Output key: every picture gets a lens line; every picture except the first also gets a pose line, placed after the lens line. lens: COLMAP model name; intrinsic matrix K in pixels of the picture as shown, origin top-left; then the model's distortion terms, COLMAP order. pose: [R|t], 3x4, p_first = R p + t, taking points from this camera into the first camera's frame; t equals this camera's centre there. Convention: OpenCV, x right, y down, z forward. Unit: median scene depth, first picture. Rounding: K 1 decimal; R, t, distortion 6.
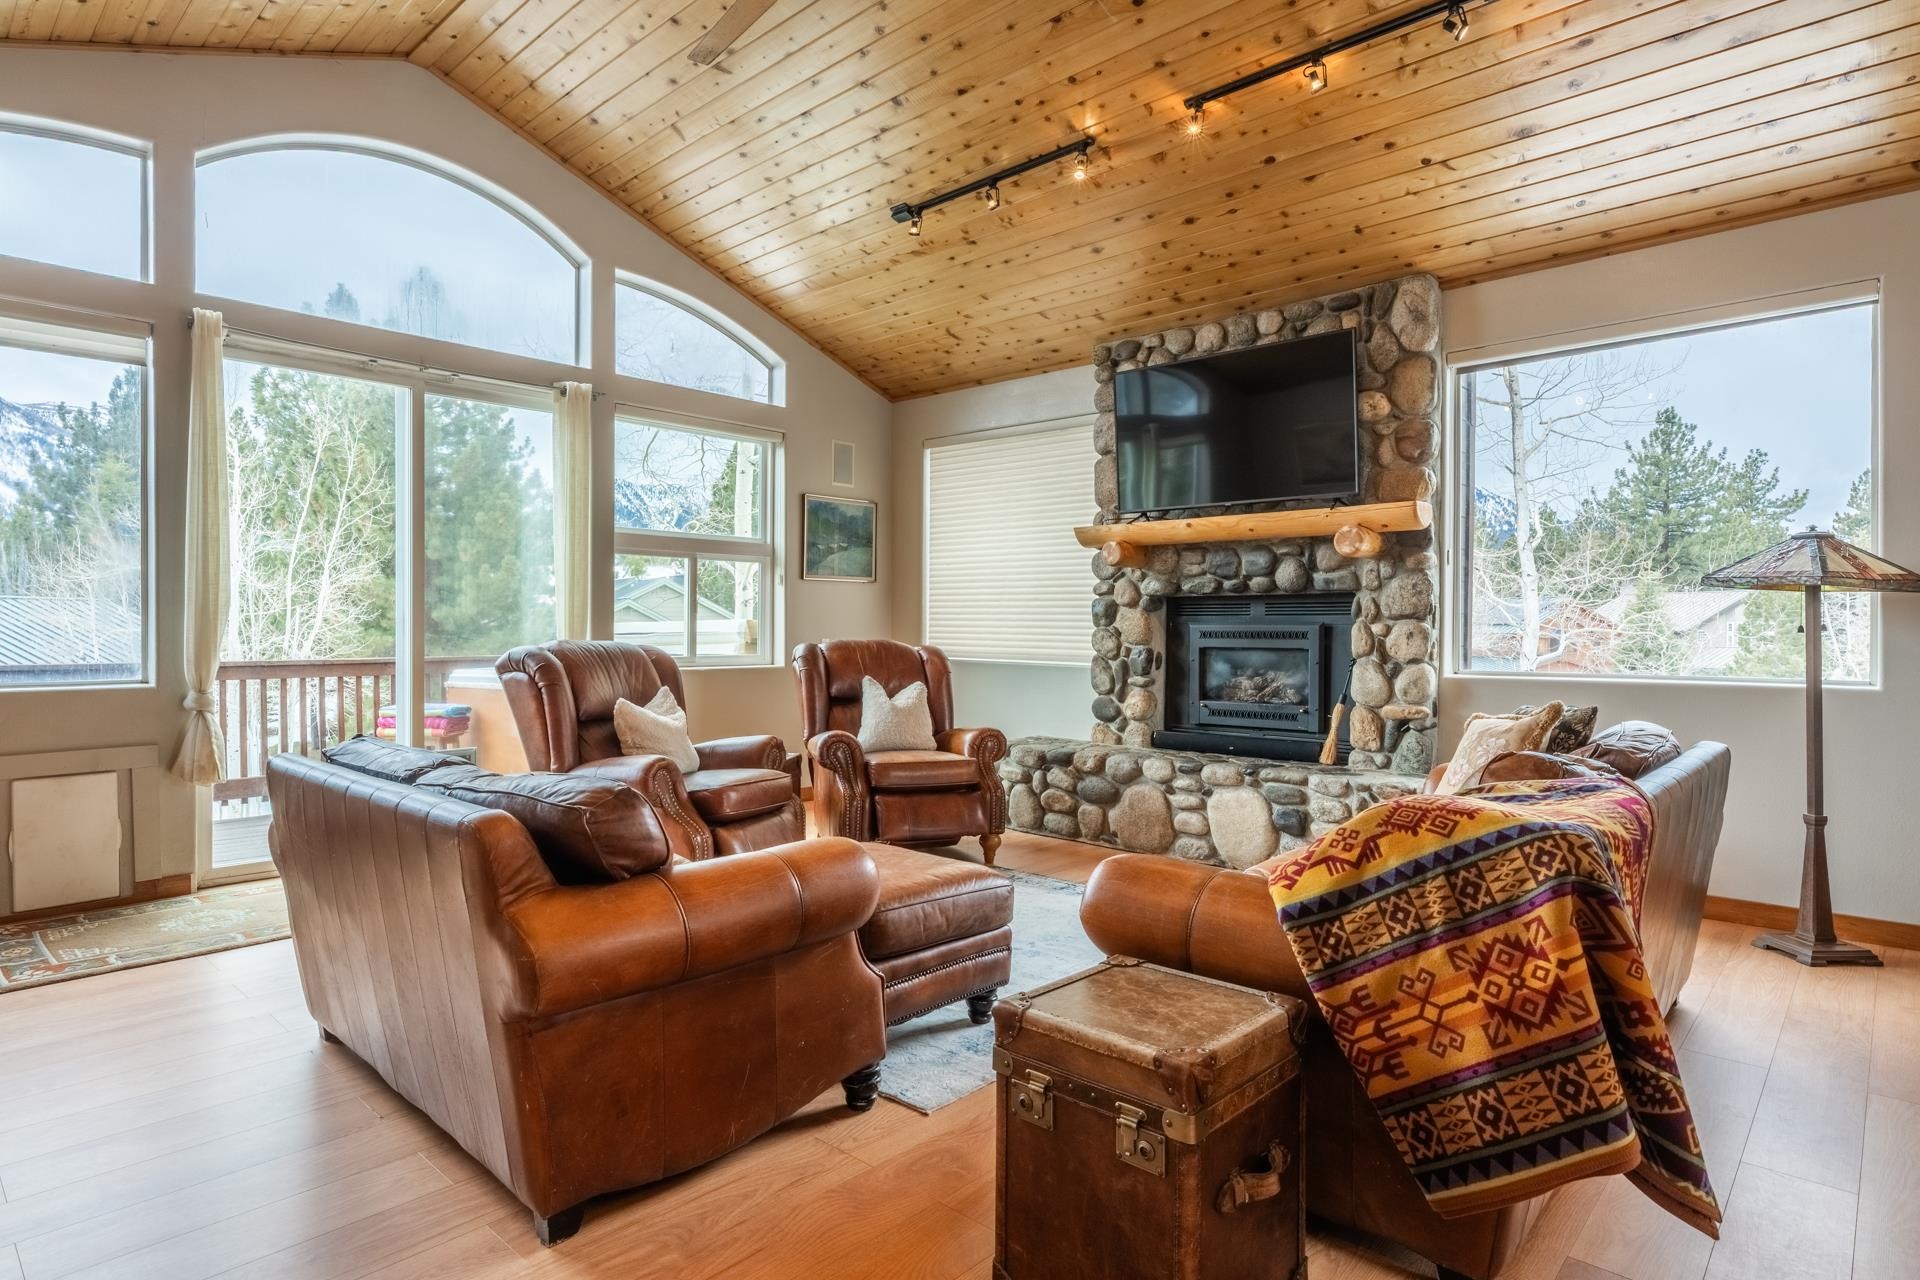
lens RADIAL K [[1014.7, 0, 930.7], [0, 1014.7, 647.2], [0, 0, 1]] dist [-0.002393, -0.001044]
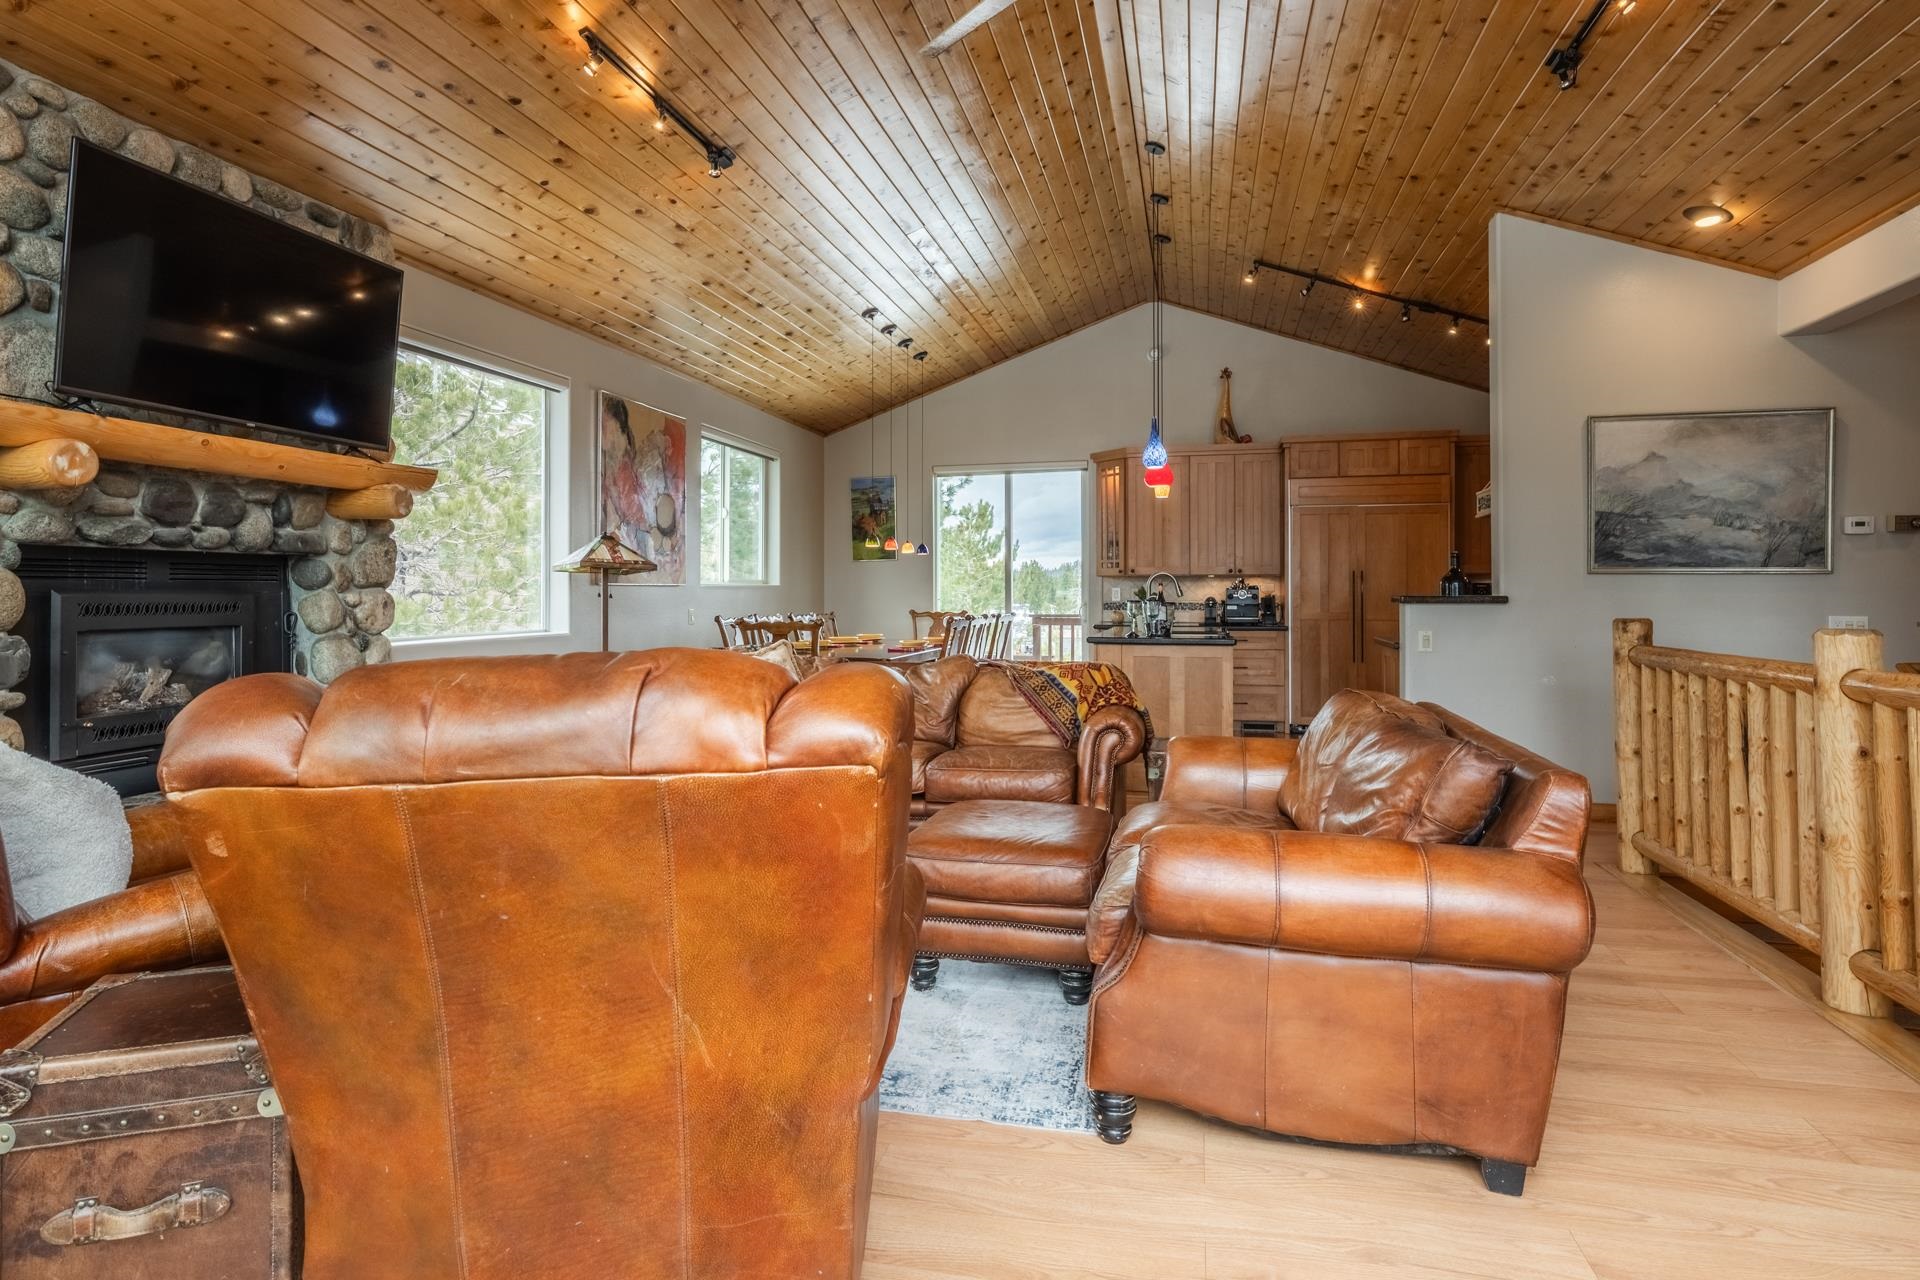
lens RADIAL K [[1014.7, 0, 909.4], [0, 1014.7, 584.0], [0, 0, 1]] dist [-0.002393, -0.001044]
pose [[-0.458443, 0.005453, 0.888707, -0.551152], [0.017594, 0.999841, 0.002941, -0.023420], [-0.888550, 0.016984, -0.458466, 0.921753]]
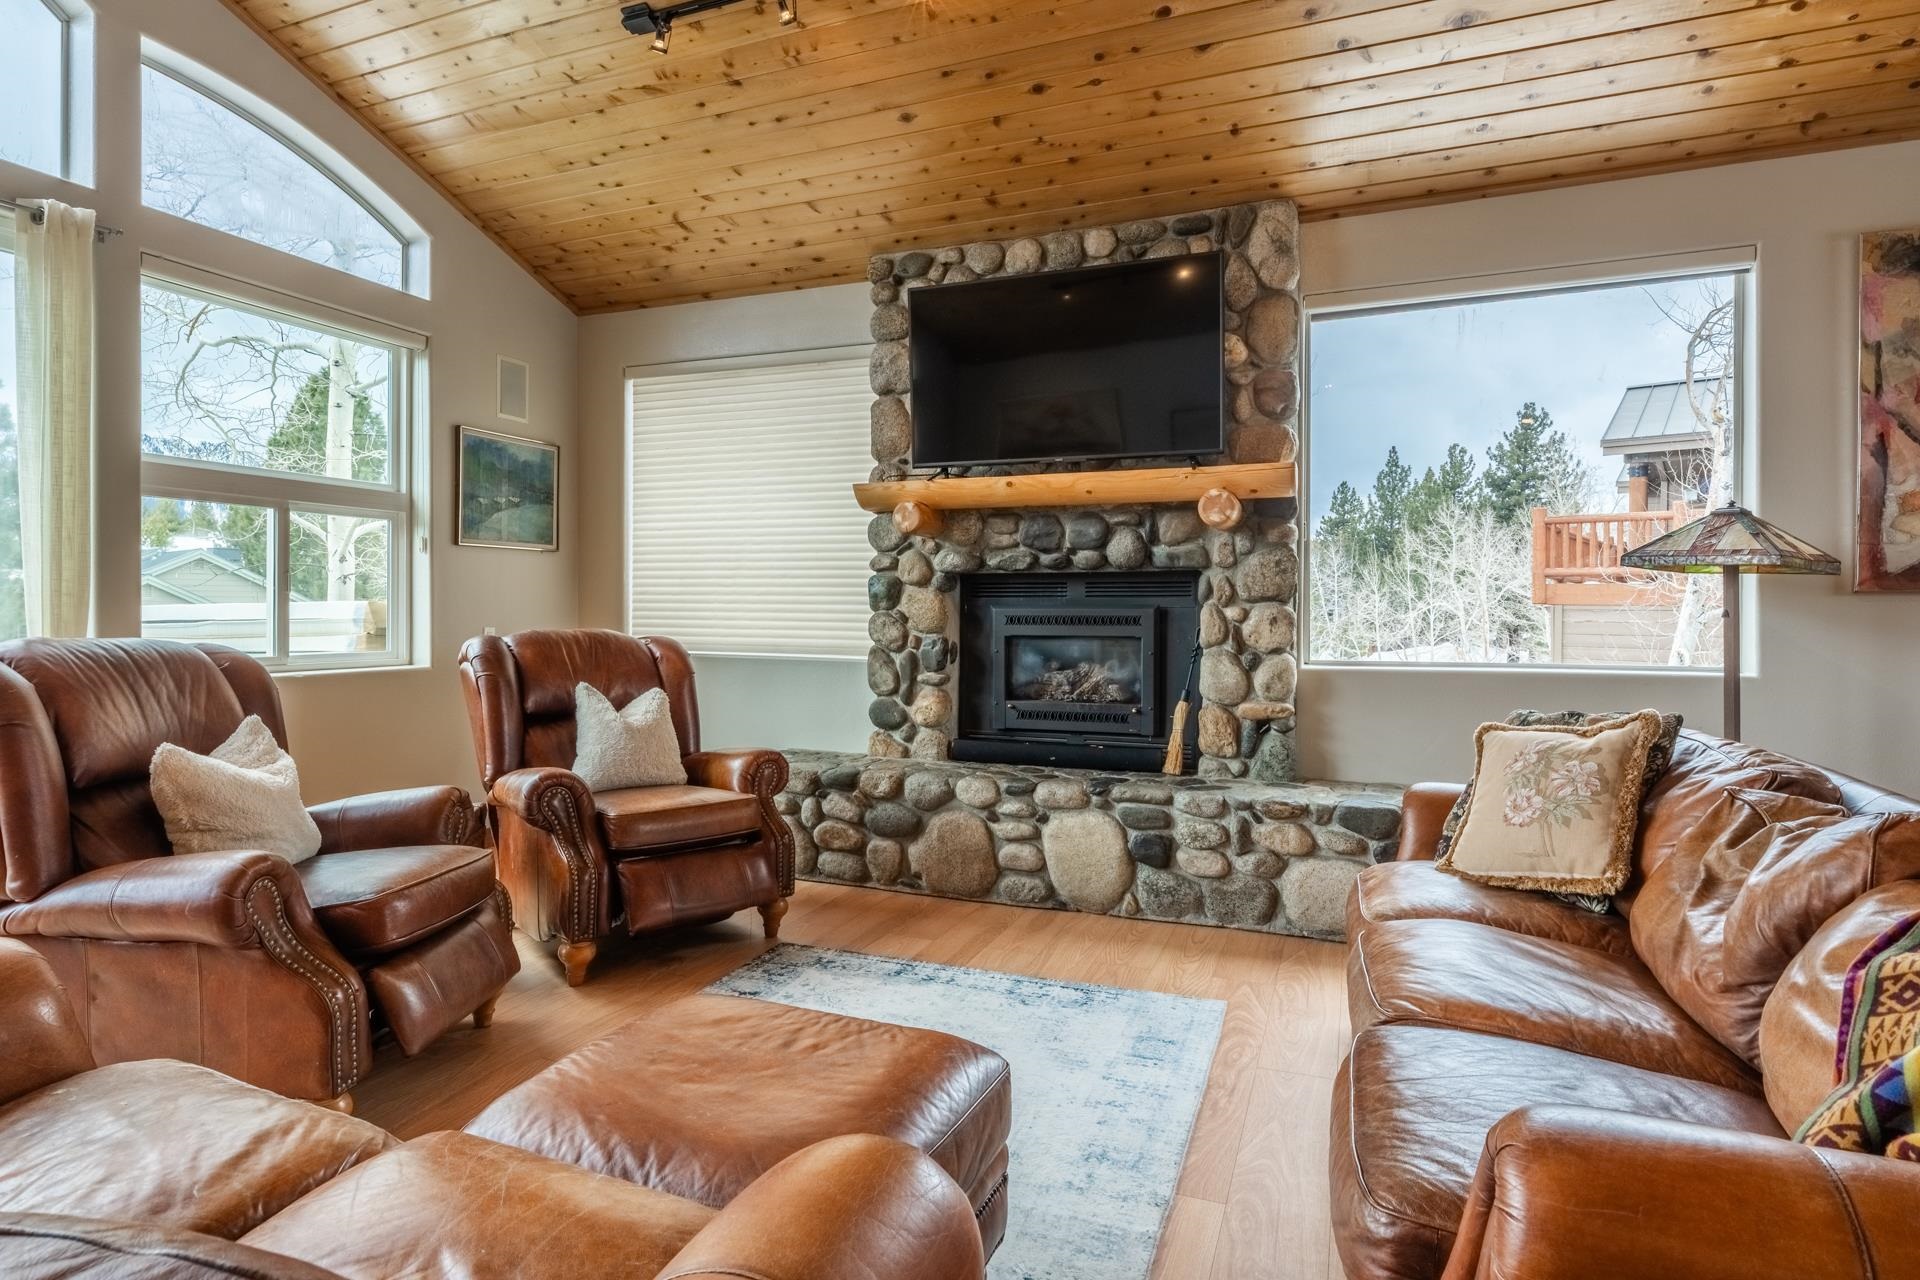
lens RADIAL K [[1014.7, 0, 925.4], [0, 1014.7, 625.0], [0, 0, 1]] dist [-0.002393, -0.001044]
pose [[0.933248, -0.006400, 0.359177, -0.098840], [0.007861, 0.999966, -0.002607, -0.007706], [-0.359148, 0.005256, 0.933266, 0.284668]]
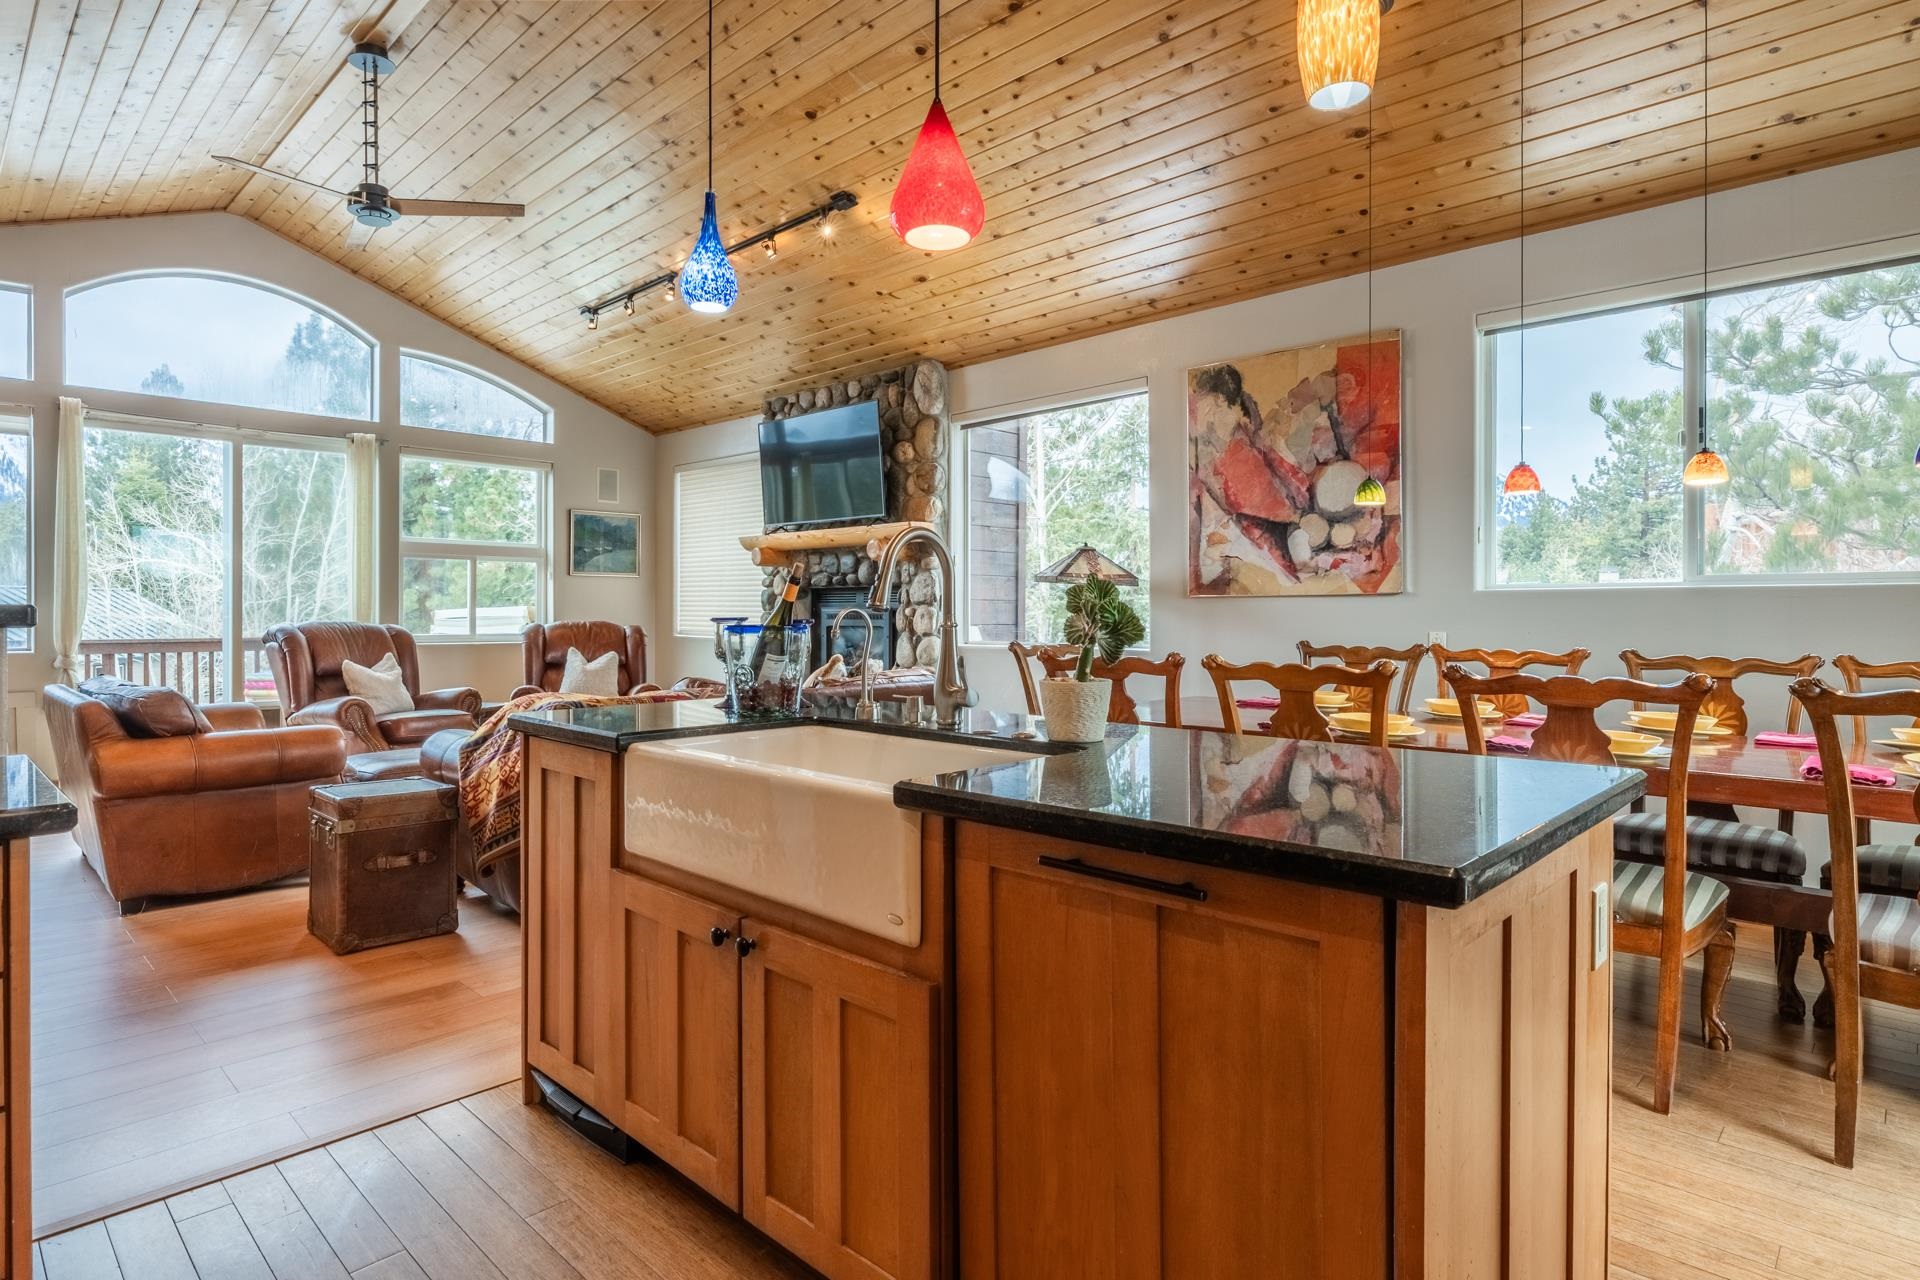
lens RADIAL K [[1014.7, 0, 933.7], [0, 1014.7, 620.1], [0, 0, 1]] dist [-0.002393, -0.001044]
pose [[0.999805, -0.002240, -0.019618, 0.475901], [0.001963, 0.999899, -0.014107, 0.012116], [0.019648, 0.014065, 0.999708, -0.369673]]
